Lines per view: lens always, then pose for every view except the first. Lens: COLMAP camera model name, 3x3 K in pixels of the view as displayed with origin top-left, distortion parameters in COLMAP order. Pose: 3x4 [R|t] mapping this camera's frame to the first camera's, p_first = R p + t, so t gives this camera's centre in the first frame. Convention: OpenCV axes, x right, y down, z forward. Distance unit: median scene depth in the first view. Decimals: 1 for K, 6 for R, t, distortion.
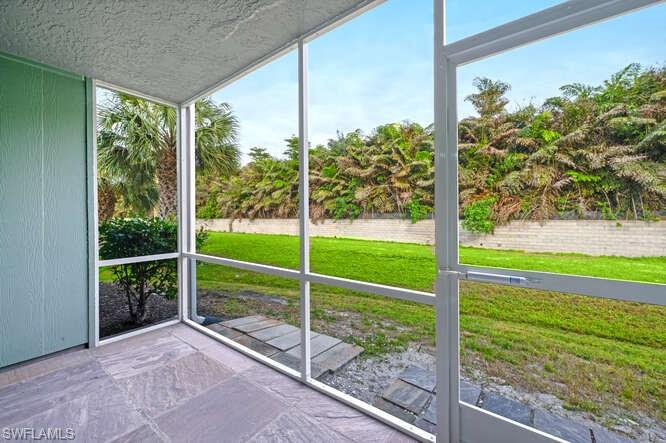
lens RADIAL K [[277.8, 0, 333.1], [0, 277.8, 216.0], [0, 0, 1]] dist [0.000066, -0.000130]
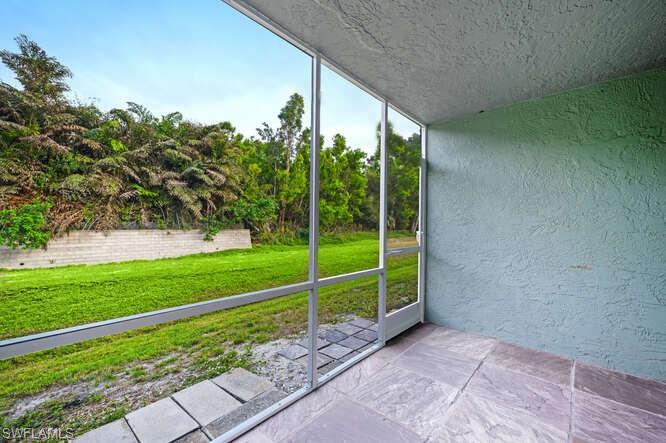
lens RADIAL K [[279.9, 0, 339.1], [0, 279.9, 223.5], [0, 0, 1]] dist [0.001899, 0.000073]
pose [[0.048861, 0.014454, 0.998701, -0.194721], [-0.005715, 0.999883, -0.014191, 0.001140], [-0.998789, -0.005014, 0.048938, 0.147445]]
